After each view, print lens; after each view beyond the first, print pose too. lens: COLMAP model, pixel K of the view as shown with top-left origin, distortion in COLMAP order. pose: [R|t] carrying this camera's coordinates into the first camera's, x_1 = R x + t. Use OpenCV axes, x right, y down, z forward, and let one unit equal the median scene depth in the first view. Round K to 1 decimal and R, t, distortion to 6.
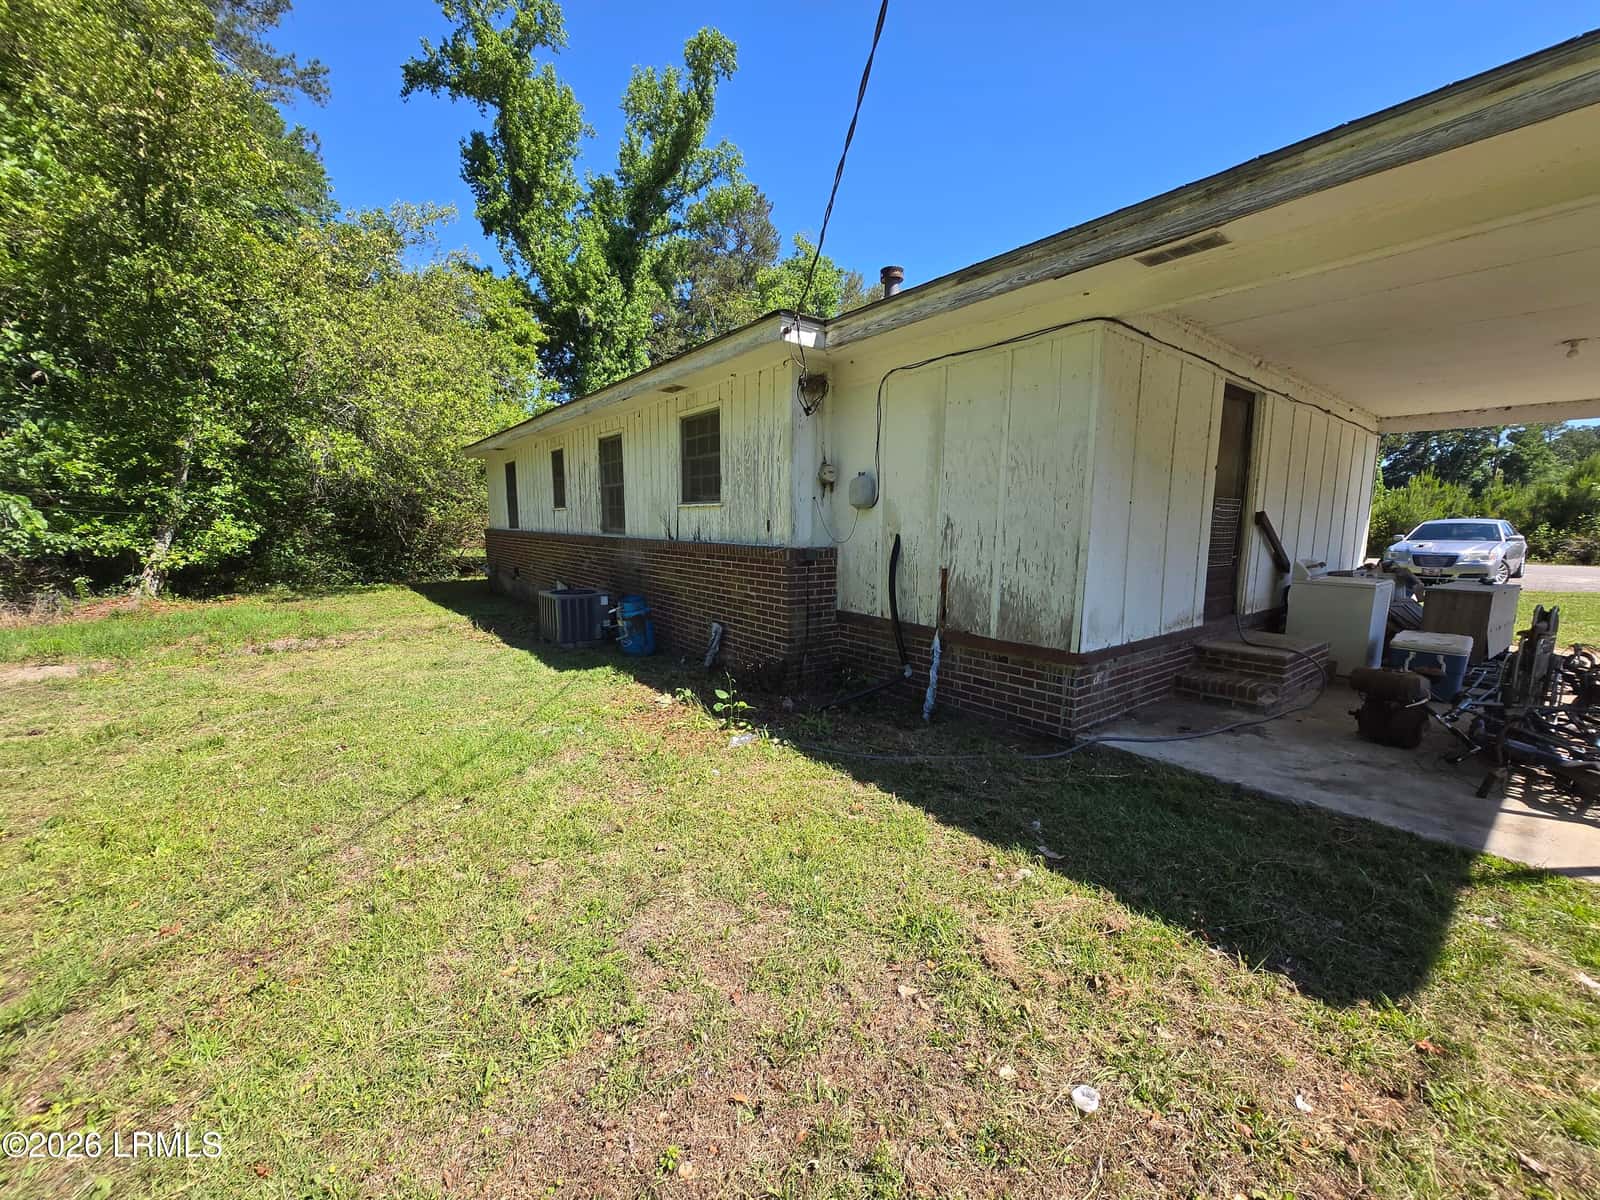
lens RADIAL K [[627.4, 0, 806.0], [0, 627.4, 613.7], [0, 0, 1]] dist [0.001536, -0.000188]
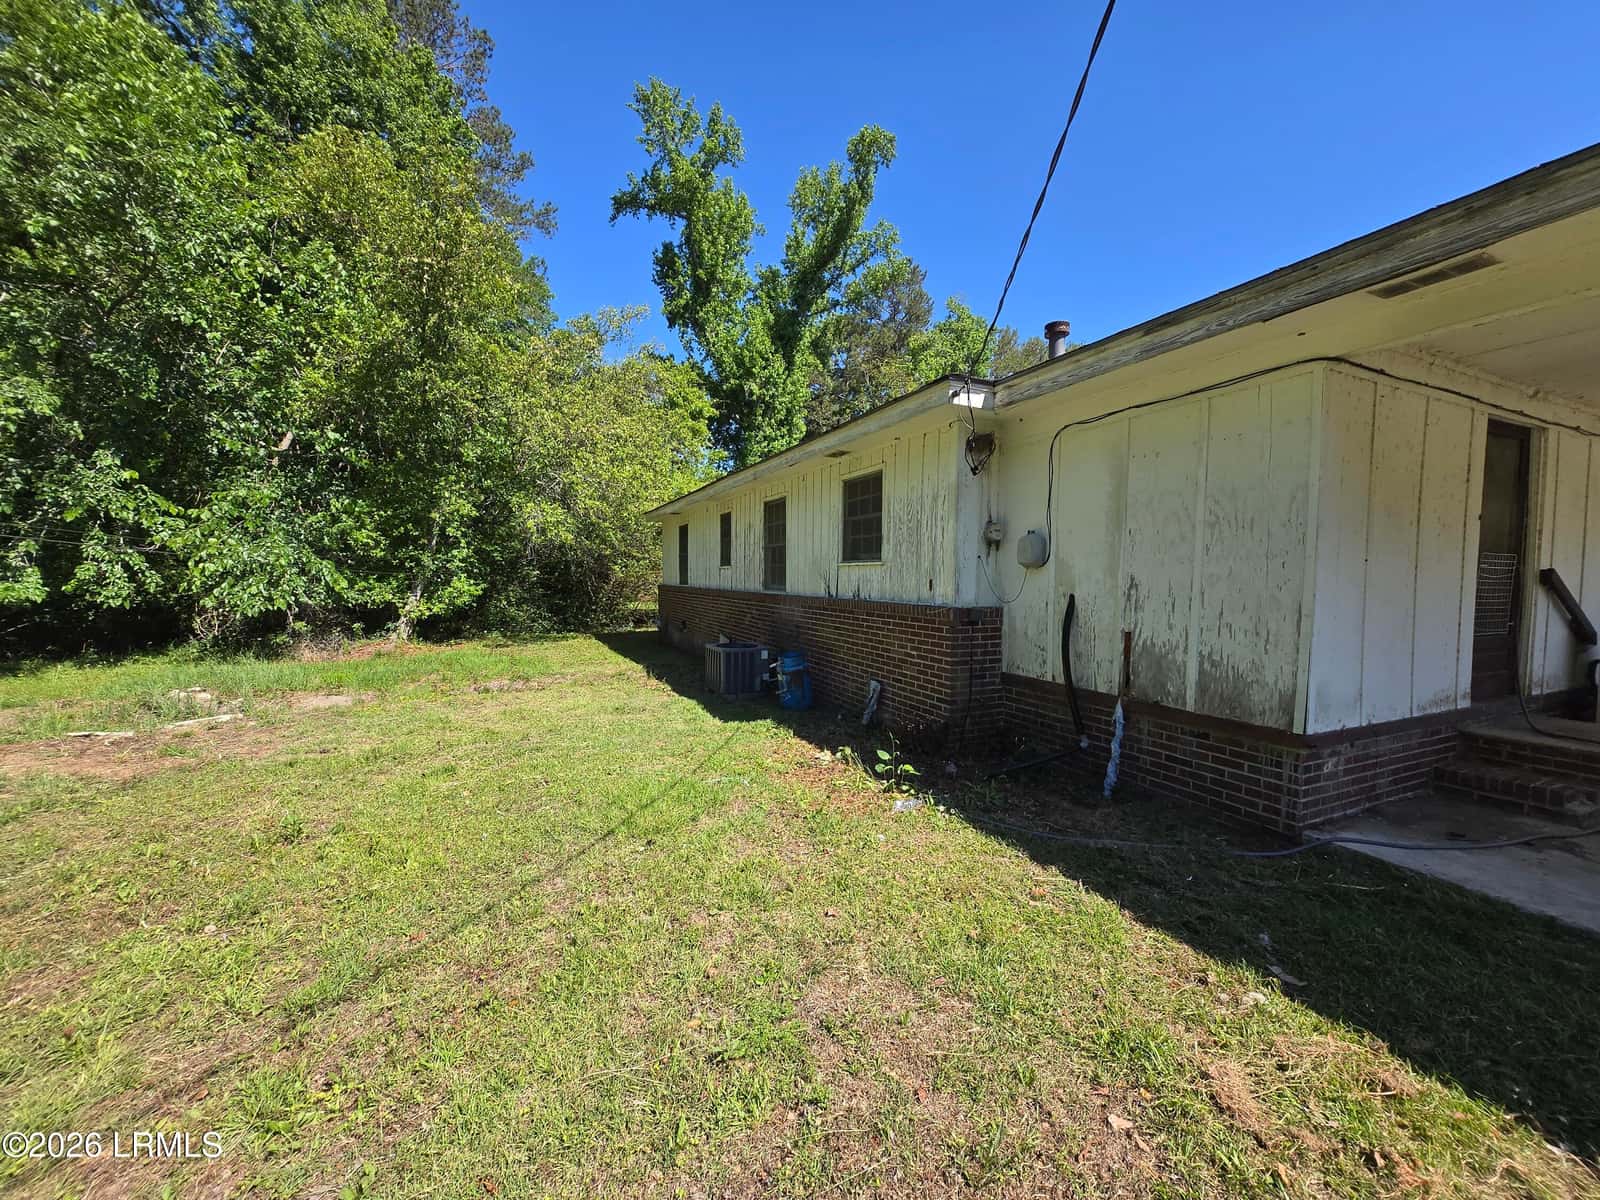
lens RADIAL K [[626.4, 0, 805.8], [0, 626.4, 614.8], [0, 0, 1]] dist [0.004044, -0.002575]
pose [[0.973437, 0.013008, -0.228586, -0.027821], [-0.032381, 0.996171, -0.081206, -0.006695], [0.226655, 0.086451, 0.970131, -0.002429]]
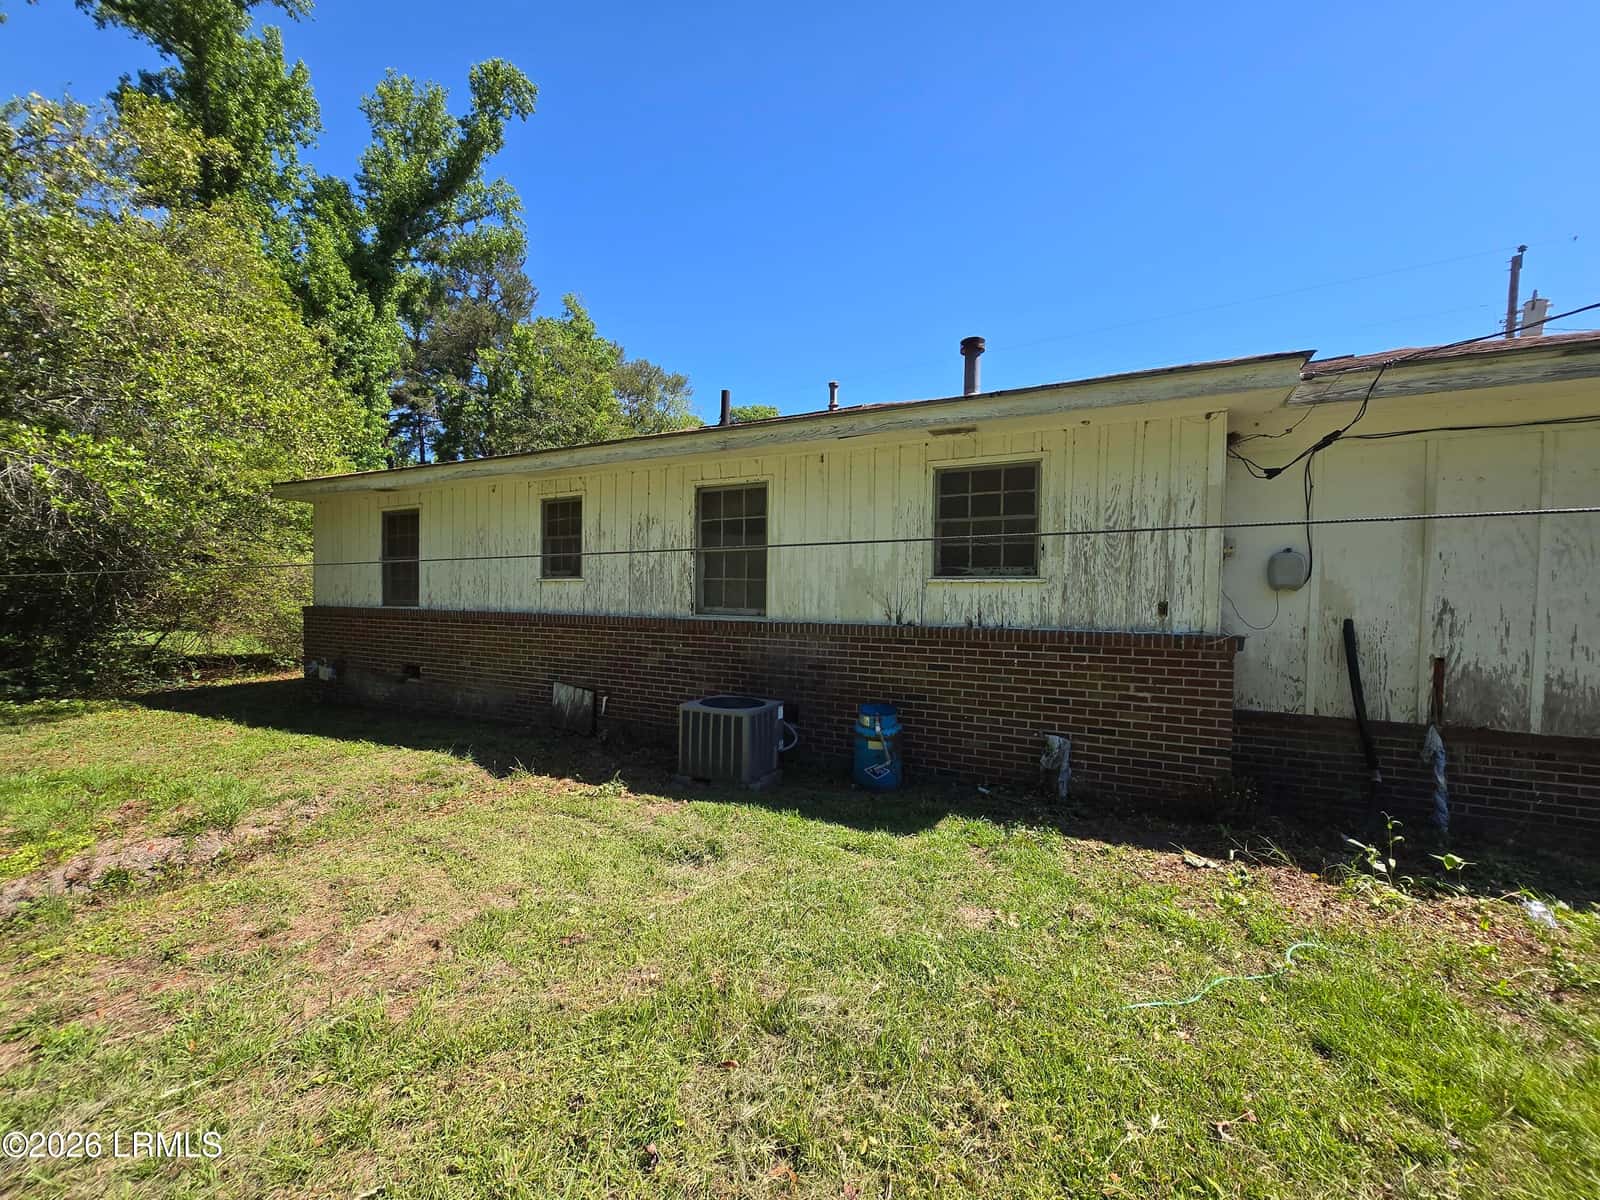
lens RADIAL K [[626.4, 0, 805.8], [0, 626.4, 614.8], [0, 0, 1]] dist [0.004044, -0.002575]
pose [[0.903947, -0.005081, 0.427615, -0.913989], [0.054452, 0.993158, -0.103306, -0.083797], [-0.424164, 0.116667, 0.898039, 0.533928]]
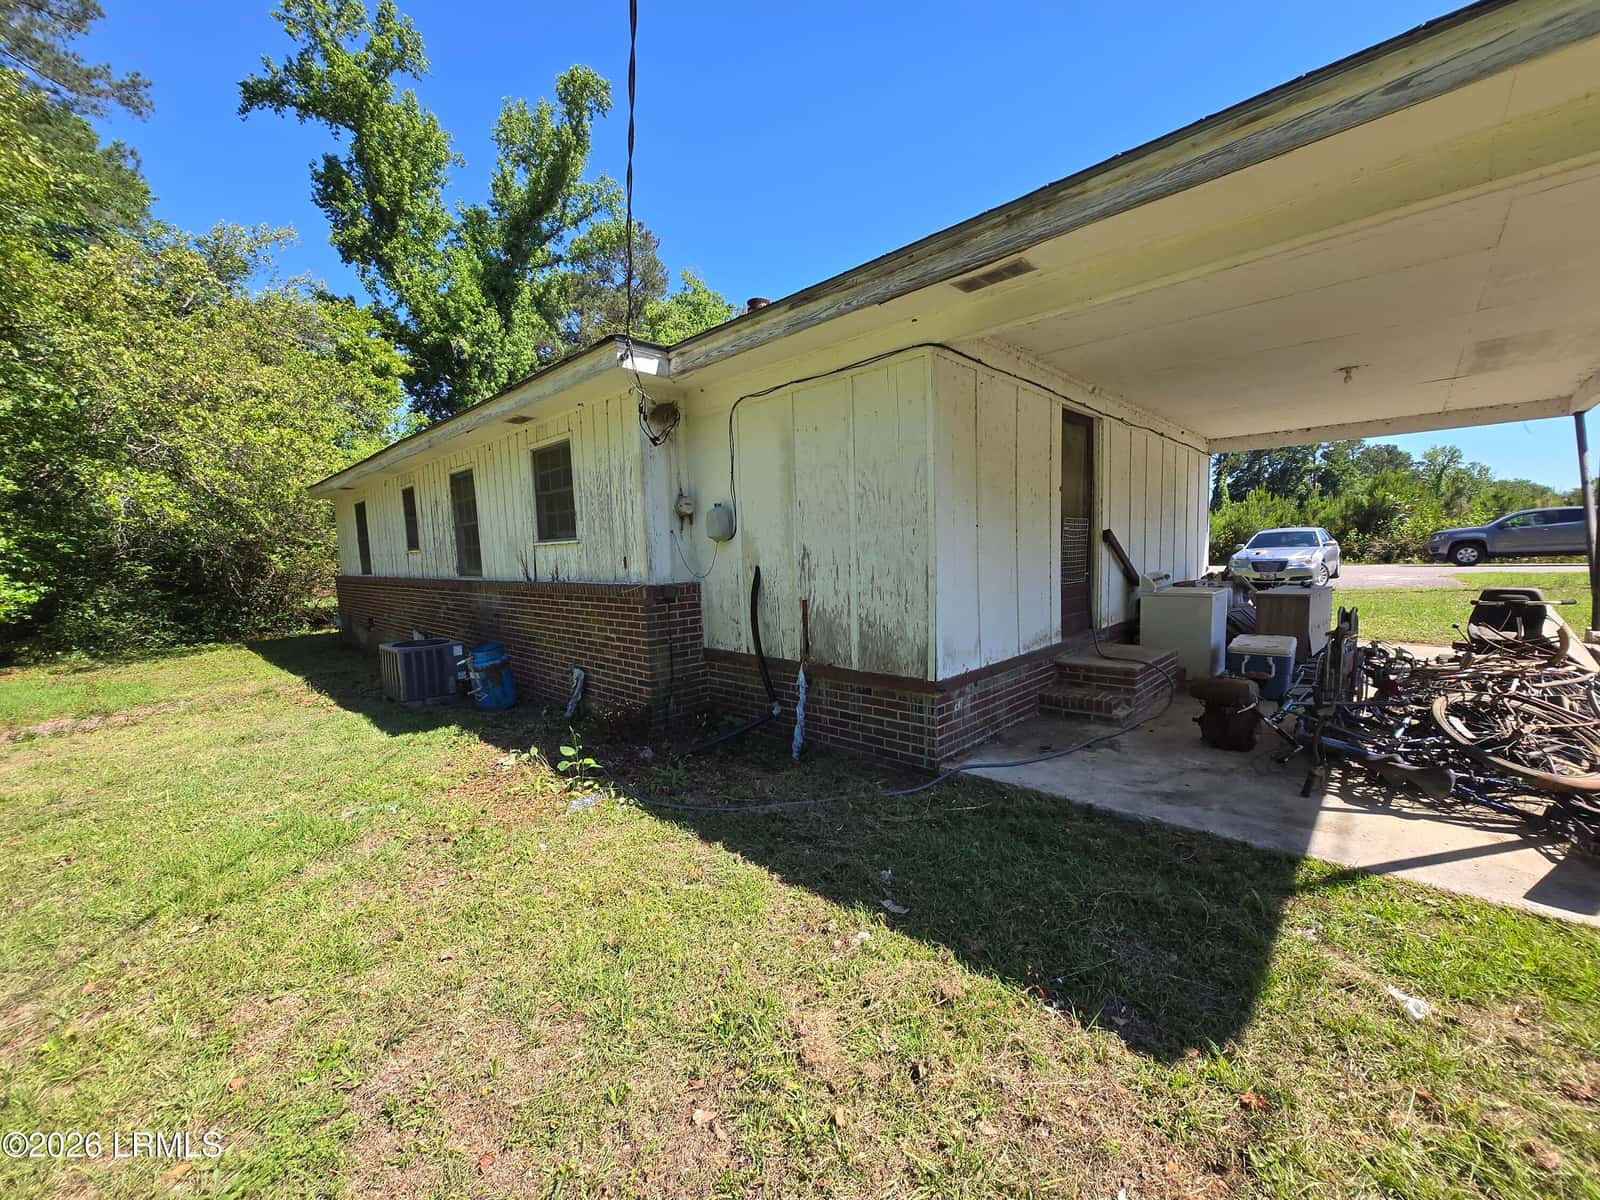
lens RADIAL K [[626.4, 0, 805.8], [0, 626.4, 614.8], [0, 0, 1]] dist [0.004044, -0.002575]
pose [[0.988762, -0.053939, 0.139432, 0.081356], [0.059993, 0.997413, -0.039588, -0.010202], [-0.136936, 0.047508, 0.989440, 0.045190]]
